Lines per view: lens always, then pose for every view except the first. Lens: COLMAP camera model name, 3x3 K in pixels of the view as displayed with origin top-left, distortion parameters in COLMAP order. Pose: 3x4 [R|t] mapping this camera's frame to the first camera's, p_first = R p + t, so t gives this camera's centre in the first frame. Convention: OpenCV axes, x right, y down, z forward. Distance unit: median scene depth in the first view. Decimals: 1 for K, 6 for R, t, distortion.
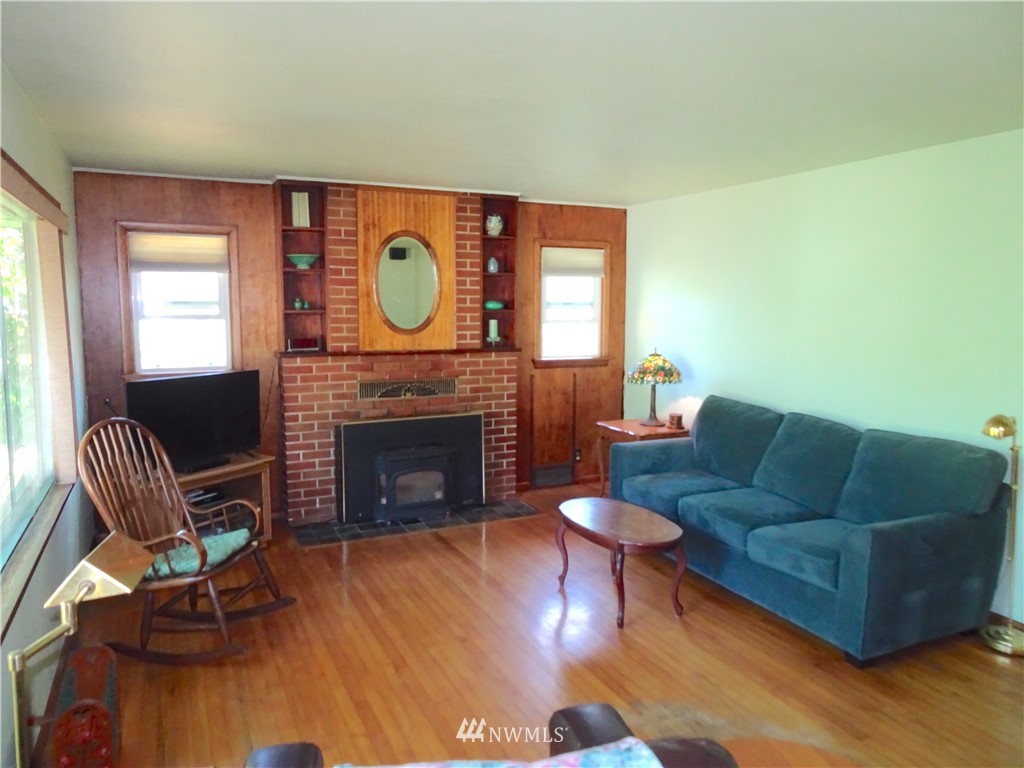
lens RADIAL K [[729.4, 0, 510.2], [0, 729.4, 379.2], [0, 0, 1]] dist [0.006993, 0.007745]
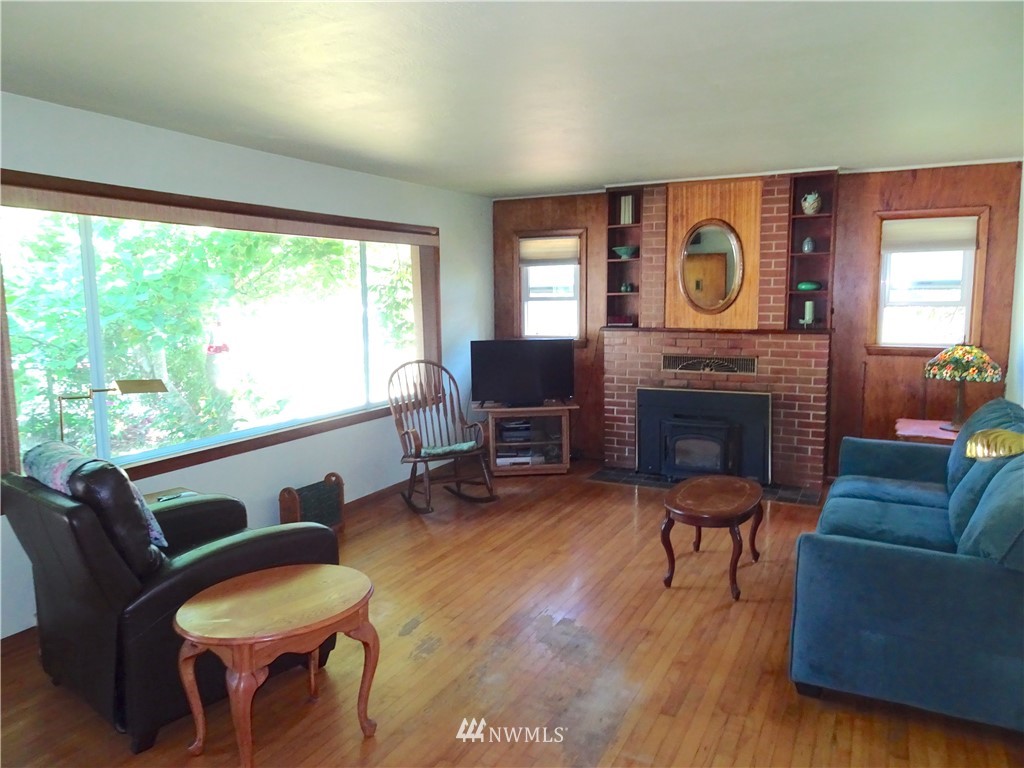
lens RADIAL K [[729.4, 0, 514.7], [0, 729.4, 378.9], [0, 0, 1]] dist [0.006993, 0.007745]
pose [[0.610172, 0.087318, -0.787443, 0.565290], [-0.069578, 0.995974, 0.056527, -0.006854], [0.789208, 0.020298, 0.613791, 0.105209]]
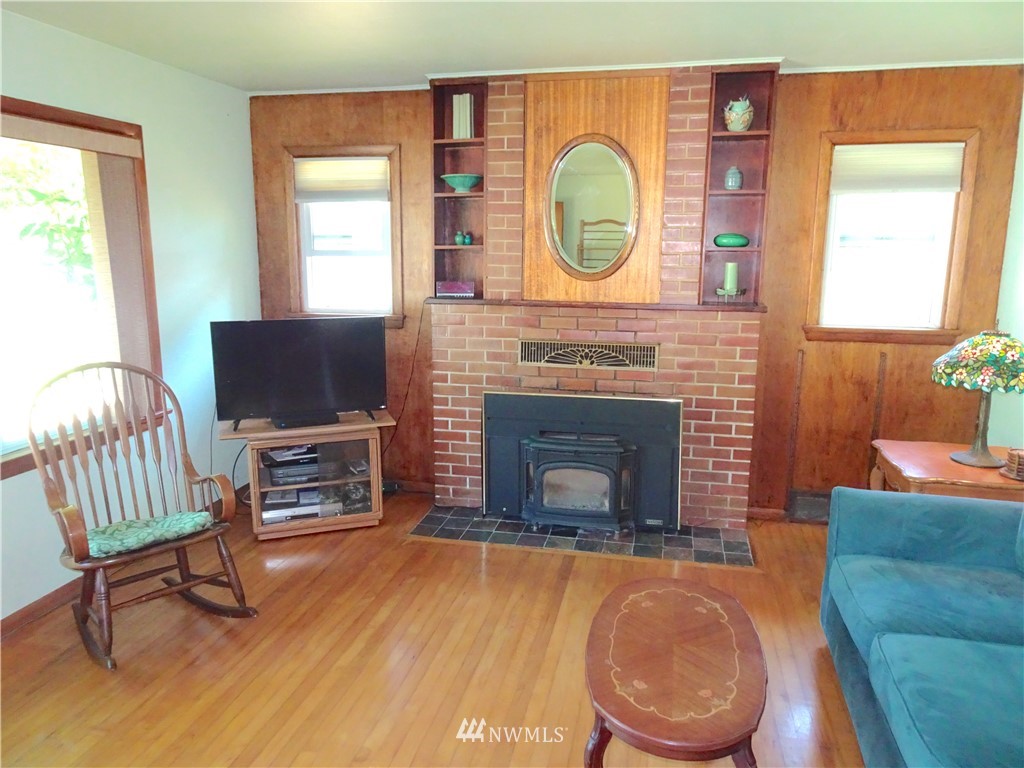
lens RADIAL K [[729.4, 0, 514.8], [0, 729.4, 380.6], [0, 0, 1]] dist [0.006993, 0.007745]
pose [[0.792223, 0.113676, -0.599551, 0.255901], [-0.067468, 0.992789, 0.099085, -0.029993], [0.606491, -0.038048, 0.794179, 0.383083]]
